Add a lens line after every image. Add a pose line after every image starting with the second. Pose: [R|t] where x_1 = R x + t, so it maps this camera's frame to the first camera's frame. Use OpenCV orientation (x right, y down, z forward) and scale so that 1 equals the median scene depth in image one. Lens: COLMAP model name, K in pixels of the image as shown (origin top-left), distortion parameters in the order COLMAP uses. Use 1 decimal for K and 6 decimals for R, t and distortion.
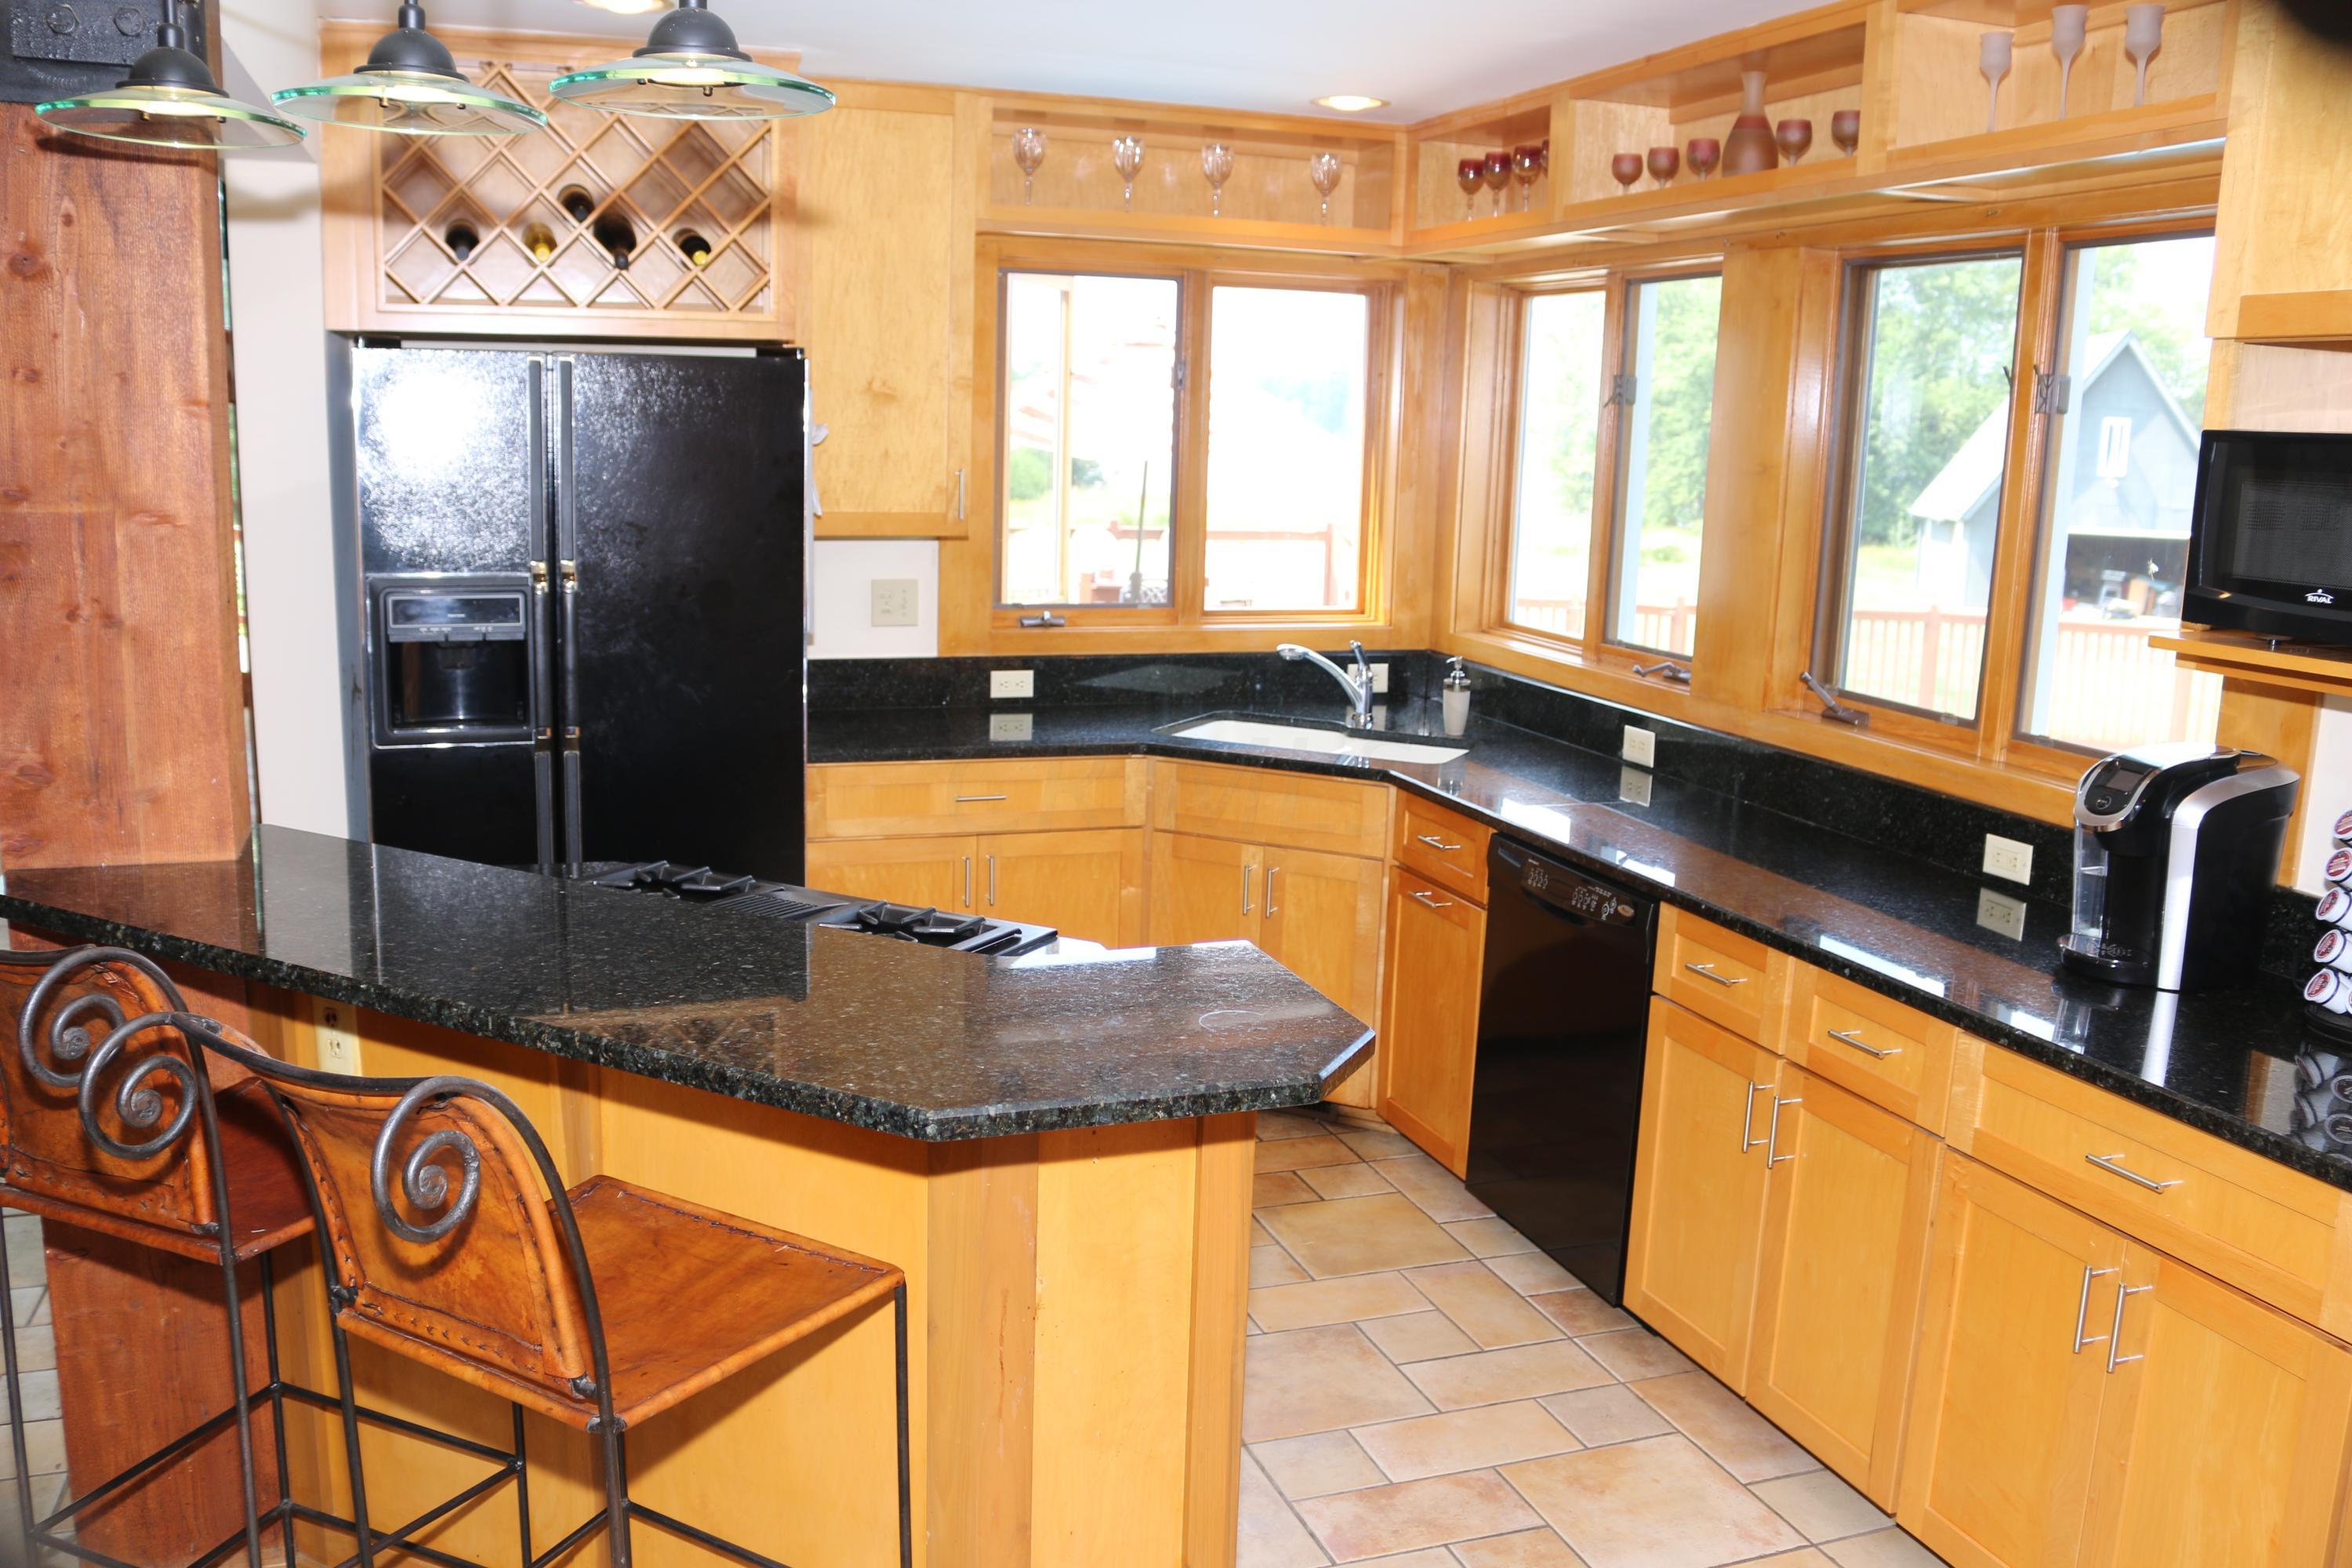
lens RADIAL K [[1912.2, 0, 1176.0], [0, 1912.2, 784.0], [0, 0, 1]] dist [-0.059308, 0.000540]
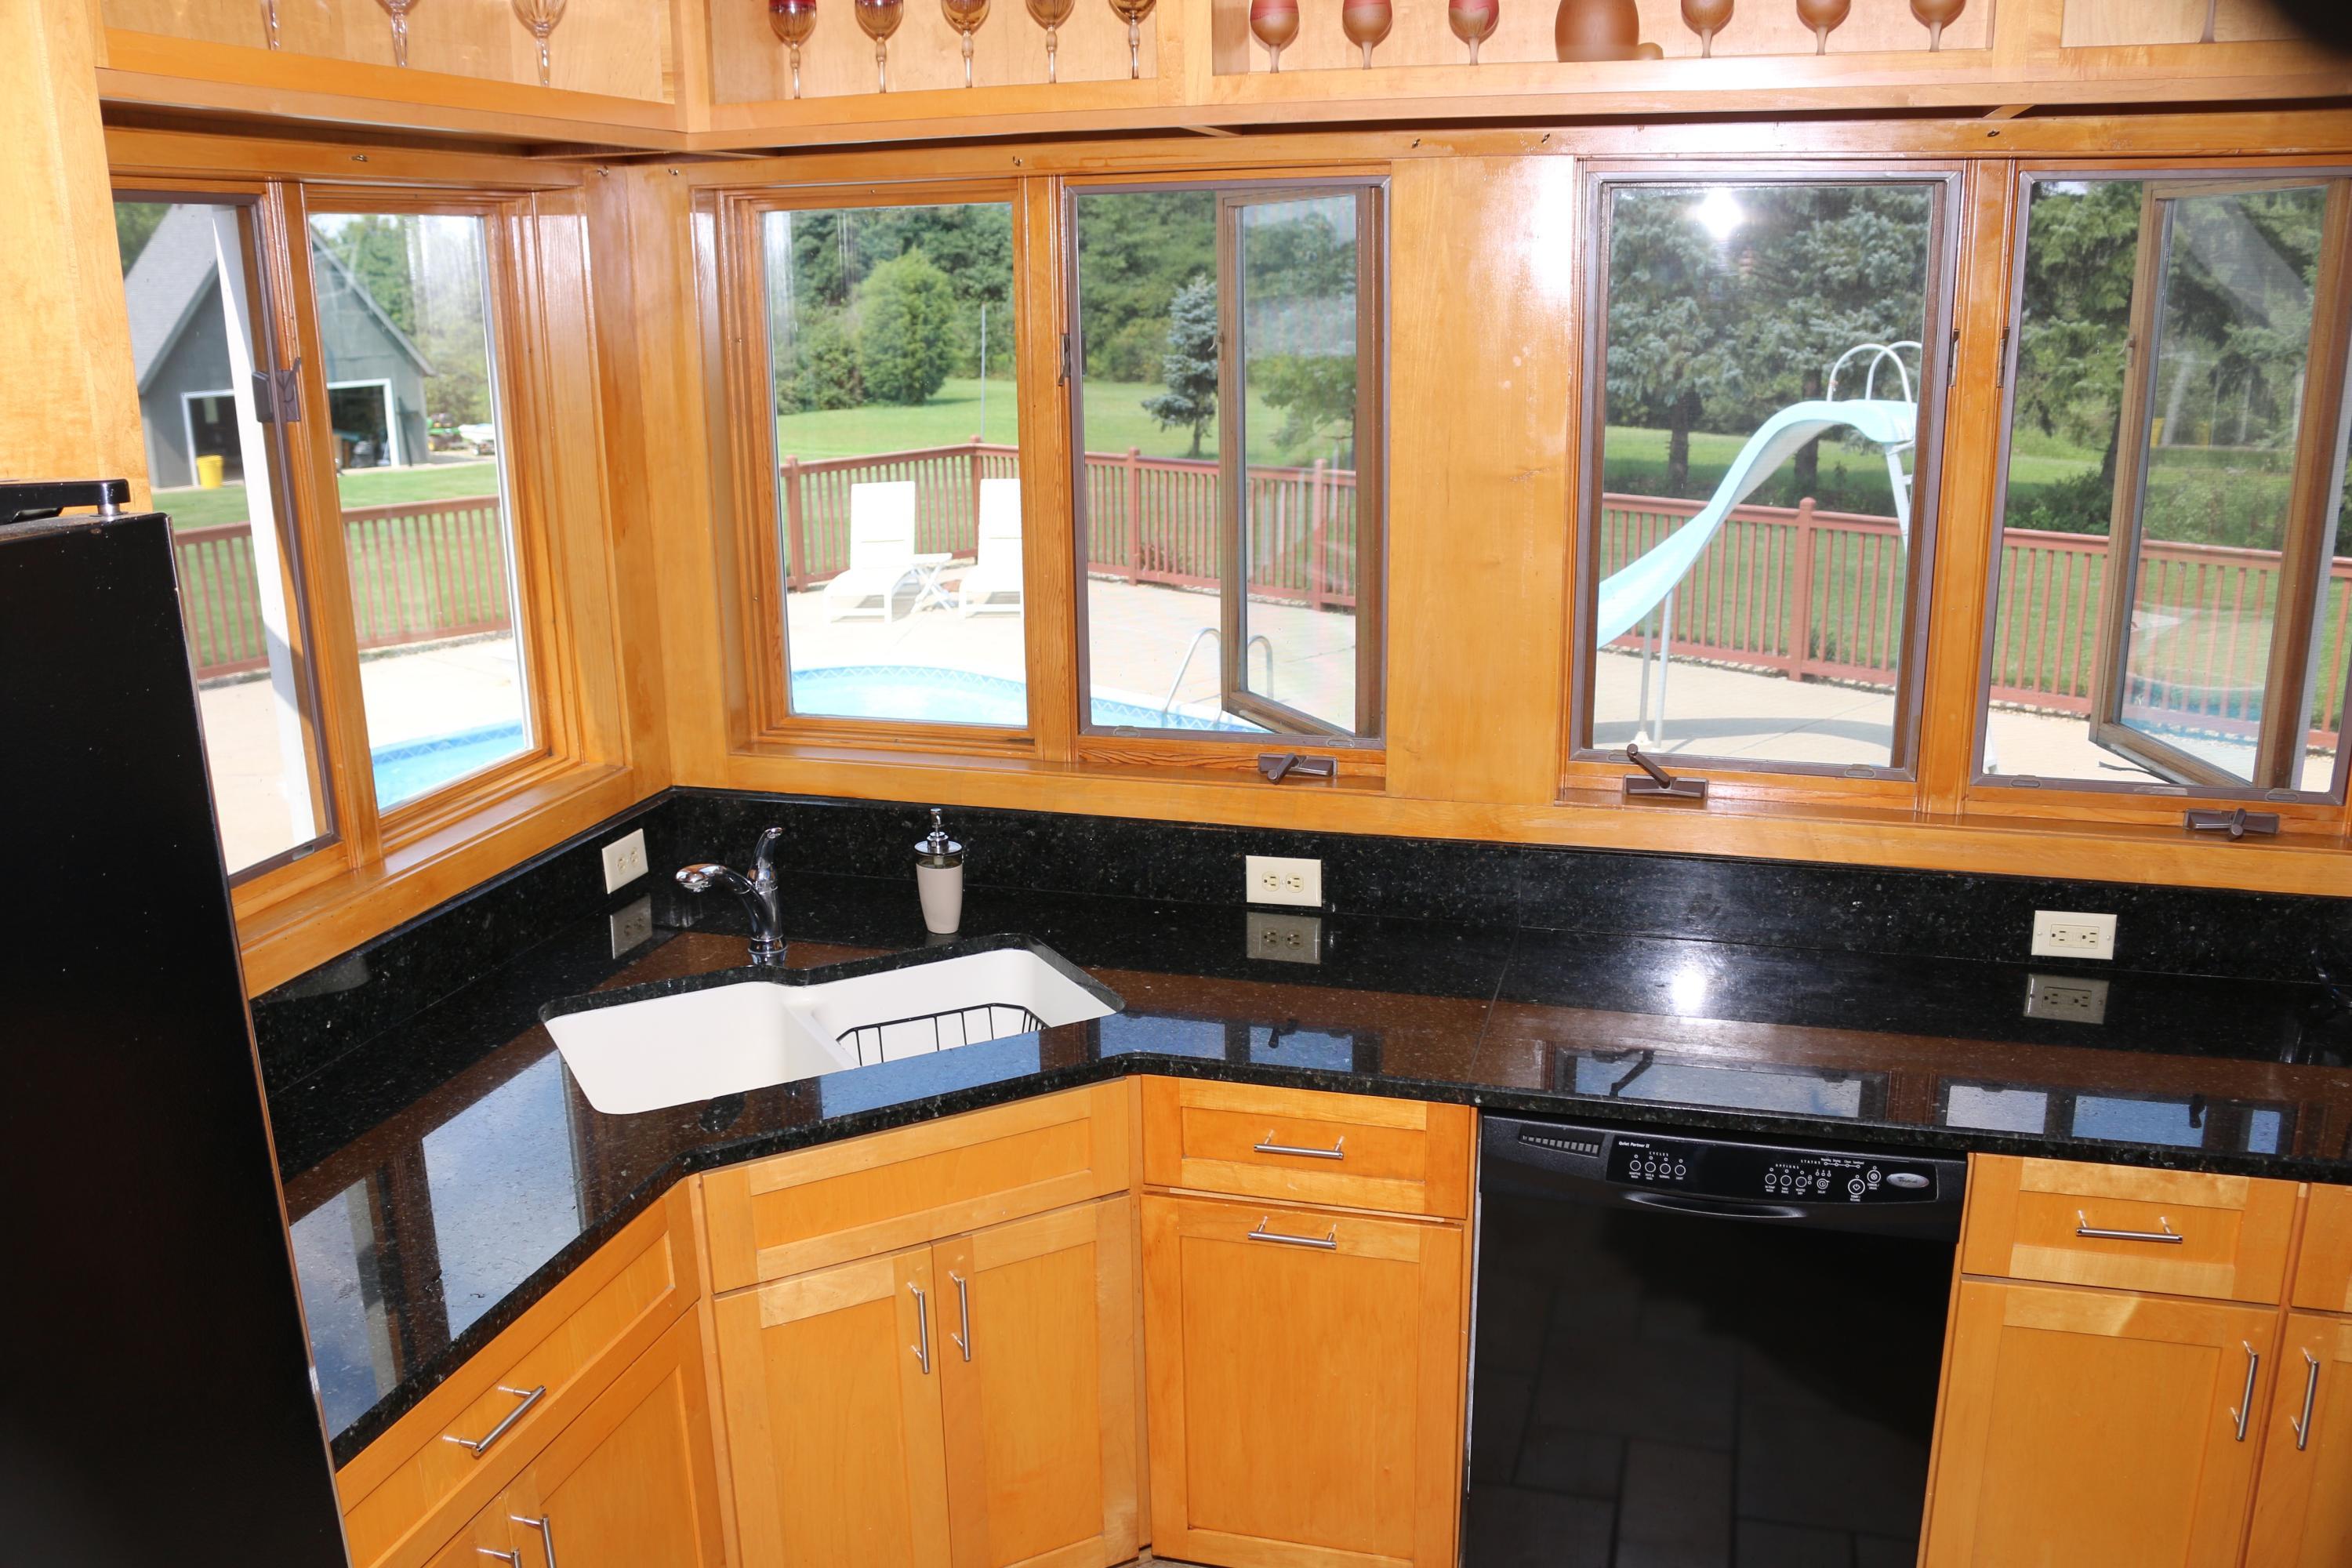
lens RADIAL K [[1629.5, 0, 1176.0], [0, 1629.5, 784.0], [0, 0, 1]] dist [-0.000395, -0.000044]
pose [[0.565011, -0.210888, 0.797677, -0.247337], [0.177503, 0.975215, 0.132096, -0.143710], [-0.805764, 0.066954, 0.588440, 0.711688]]
